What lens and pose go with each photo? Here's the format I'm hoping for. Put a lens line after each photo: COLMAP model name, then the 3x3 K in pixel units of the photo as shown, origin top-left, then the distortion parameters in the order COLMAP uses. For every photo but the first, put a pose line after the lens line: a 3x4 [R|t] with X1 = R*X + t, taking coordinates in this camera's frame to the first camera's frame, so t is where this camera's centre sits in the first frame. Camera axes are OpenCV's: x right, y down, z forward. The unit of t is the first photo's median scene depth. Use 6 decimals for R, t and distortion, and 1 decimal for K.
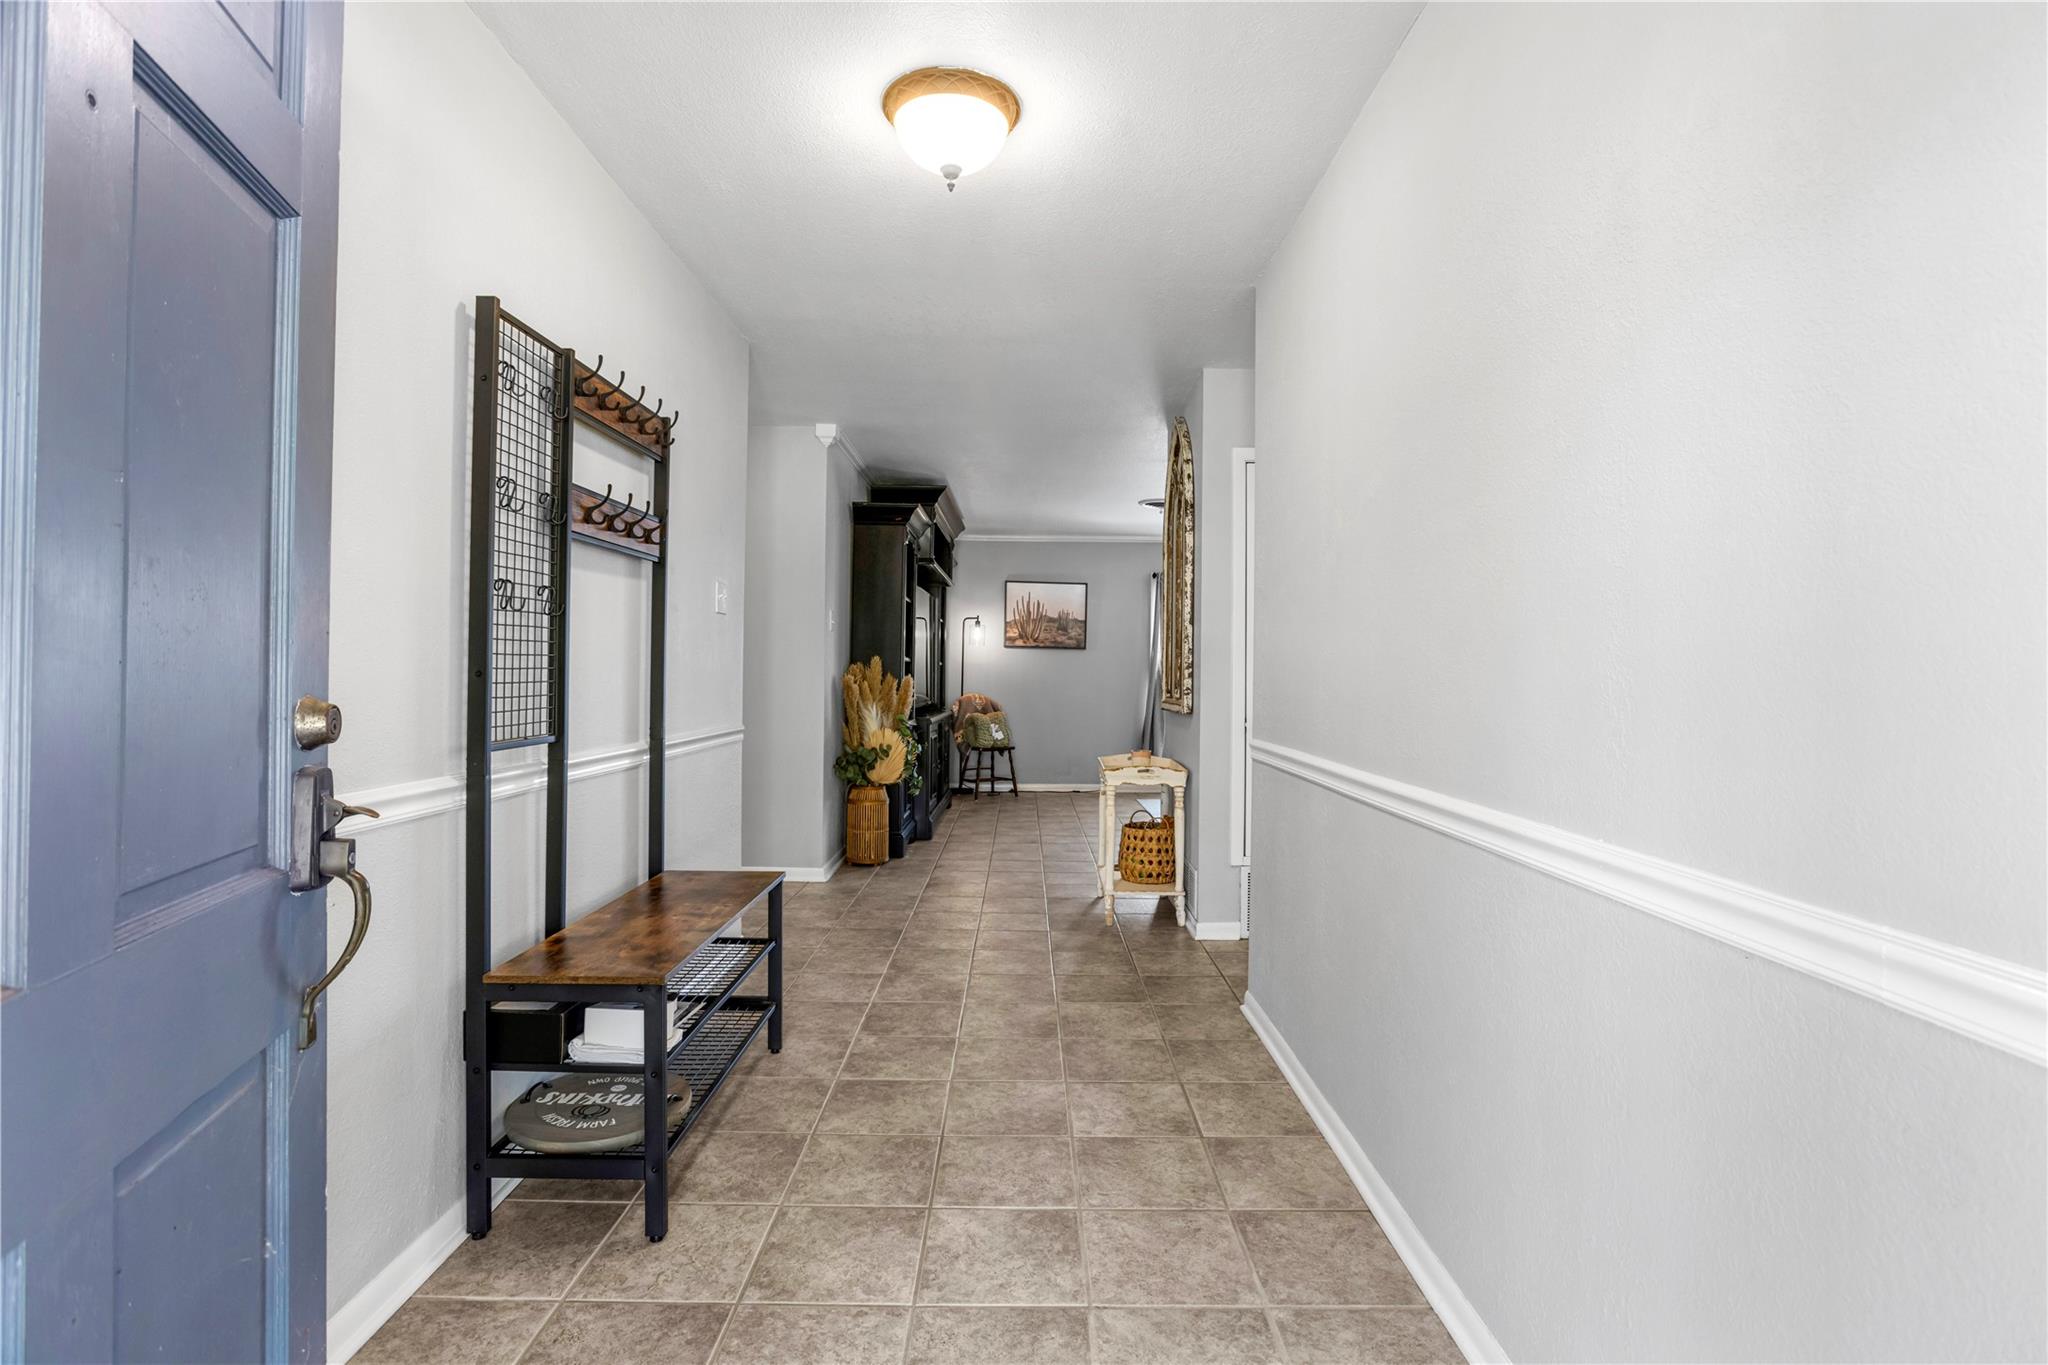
lens RADIAL K [[986.8, 0, 1027.6], [0, 986.8, 672.4], [0, 0, 1]] dist [-0.018376, 0.002263]
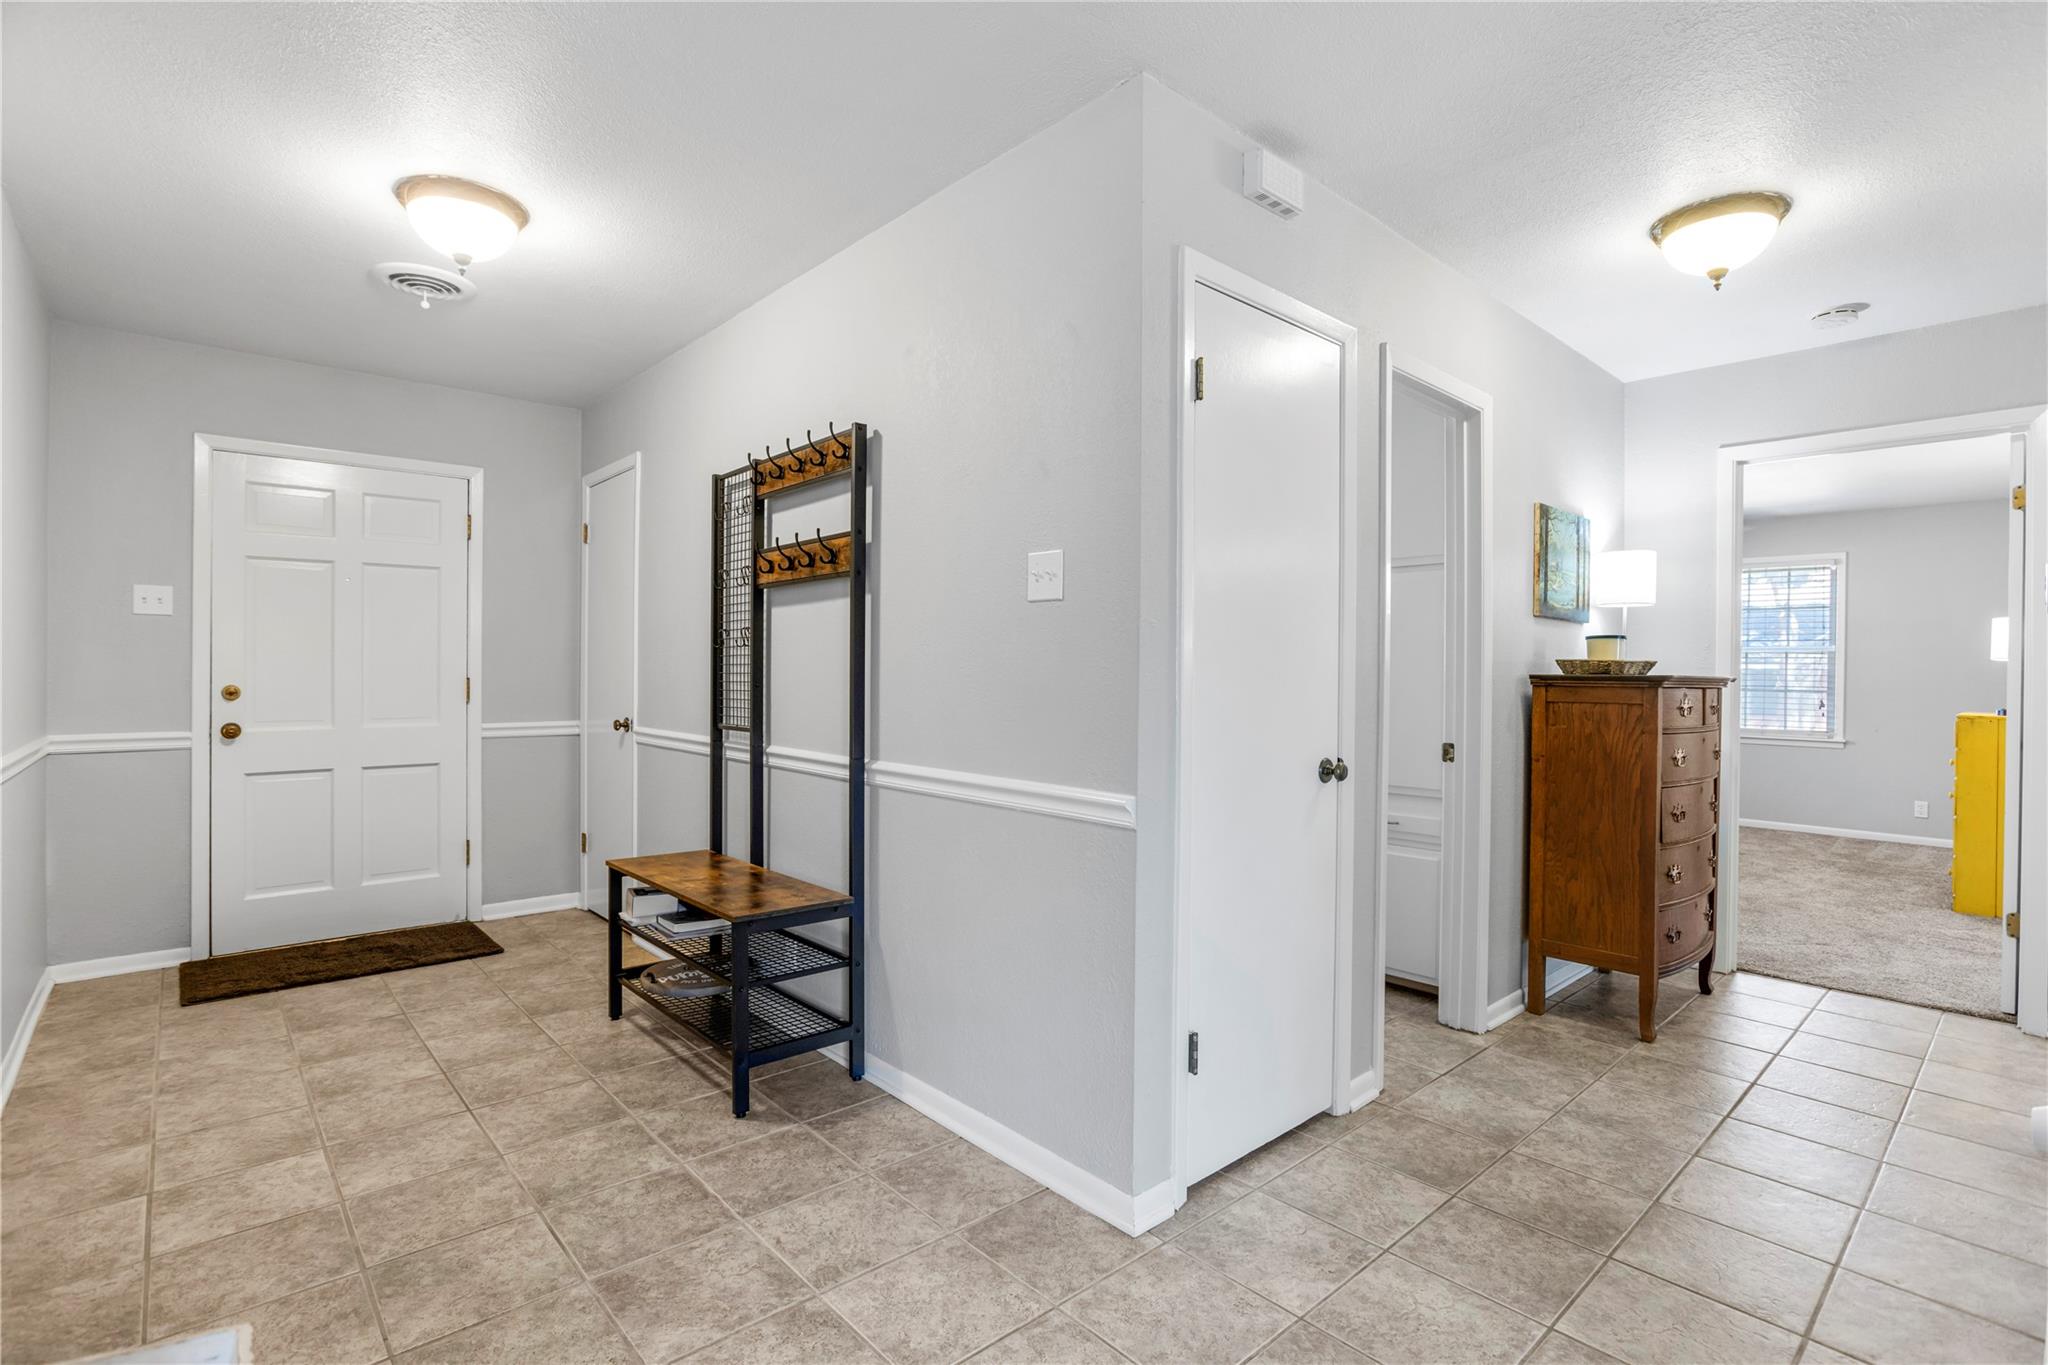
lens RADIAL K [[986.8, 0, 1037.9], [0, 986.8, 690.3], [0, 0, 1]] dist [-0.018376, 0.002263]
pose [[-0.752813, -0.011309, -0.658137, 0.139363], [-0.022045, 0.999725, 0.008038, -0.012301], [0.657865, 0.020559, -0.752855, 1.975658]]
